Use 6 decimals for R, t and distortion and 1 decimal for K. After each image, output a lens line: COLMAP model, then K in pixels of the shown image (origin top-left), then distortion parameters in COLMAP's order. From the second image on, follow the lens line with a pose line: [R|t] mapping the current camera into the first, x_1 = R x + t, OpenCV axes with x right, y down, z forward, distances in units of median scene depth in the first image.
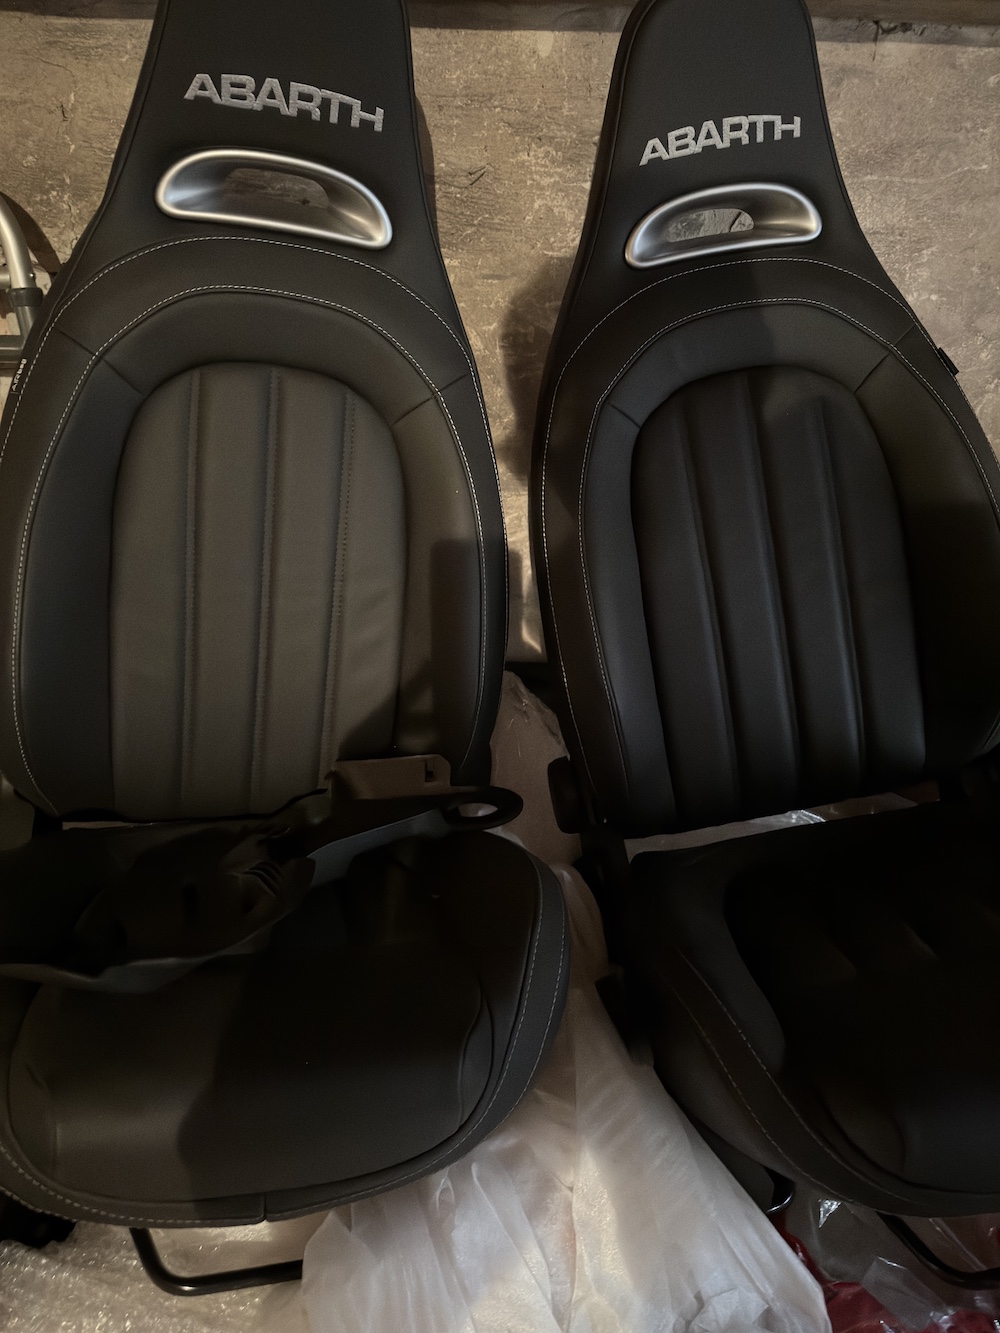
lens RADIAL K [[1032.3, 0, 500.0], [0, 1032.3, 666.5], [0, 0, 1]] dist [-0.002792, -0.007126]
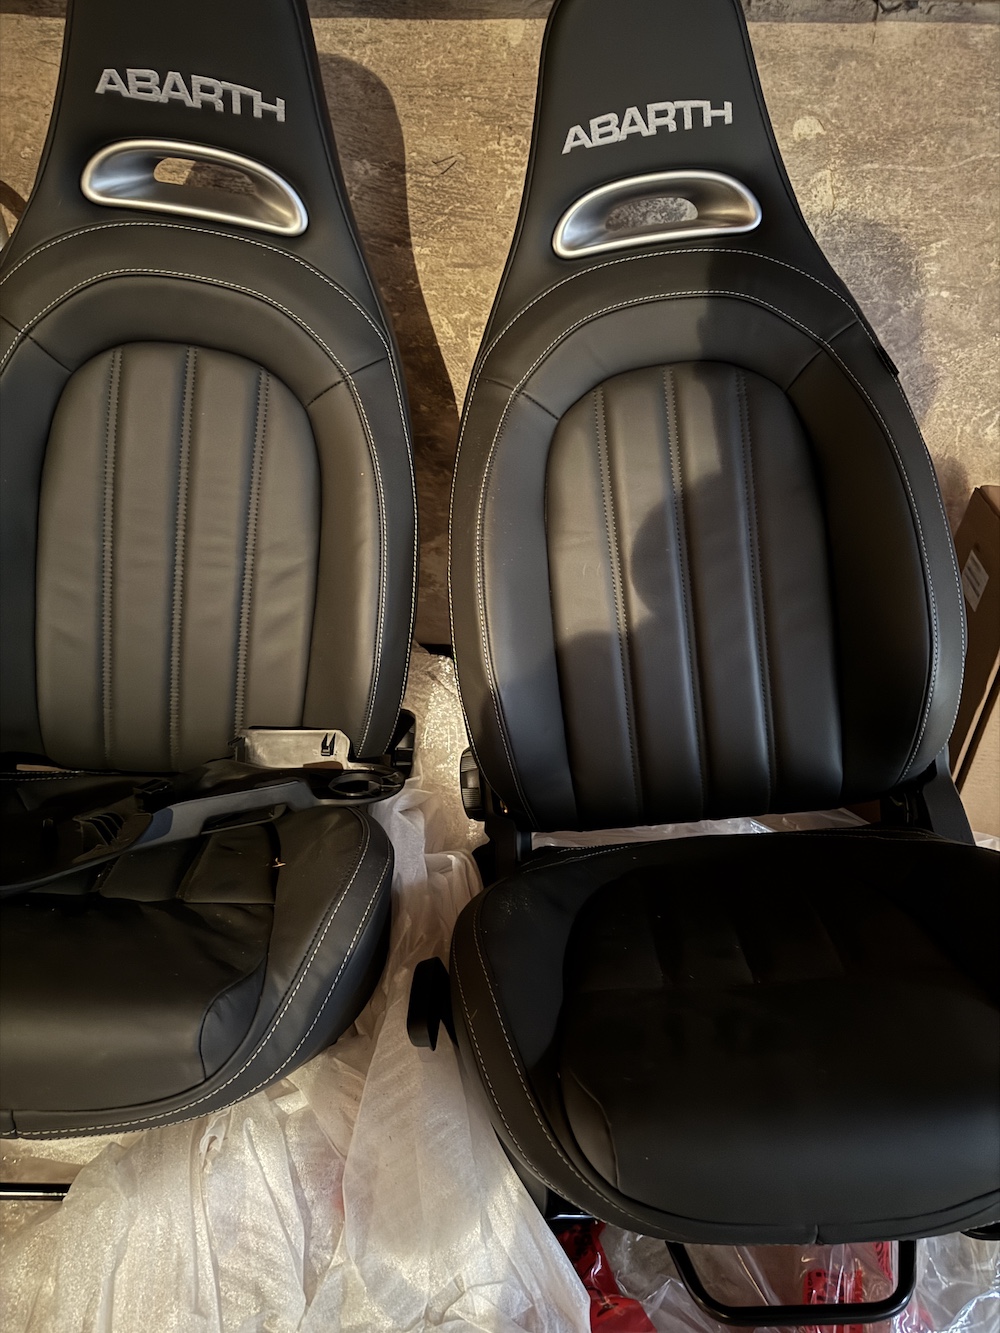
lens RADIAL K [[1032.3, 0, 500.0], [0, 1032.3, 666.5], [0, 0, 1]] dist [-0.002792, -0.007126]
pose [[0.983543, 0.076994, -0.163450, 0.269202], [-0.075854, 0.997031, 0.013212, -0.003403], [0.163982, -0.000596, 0.986463, 0.012969]]
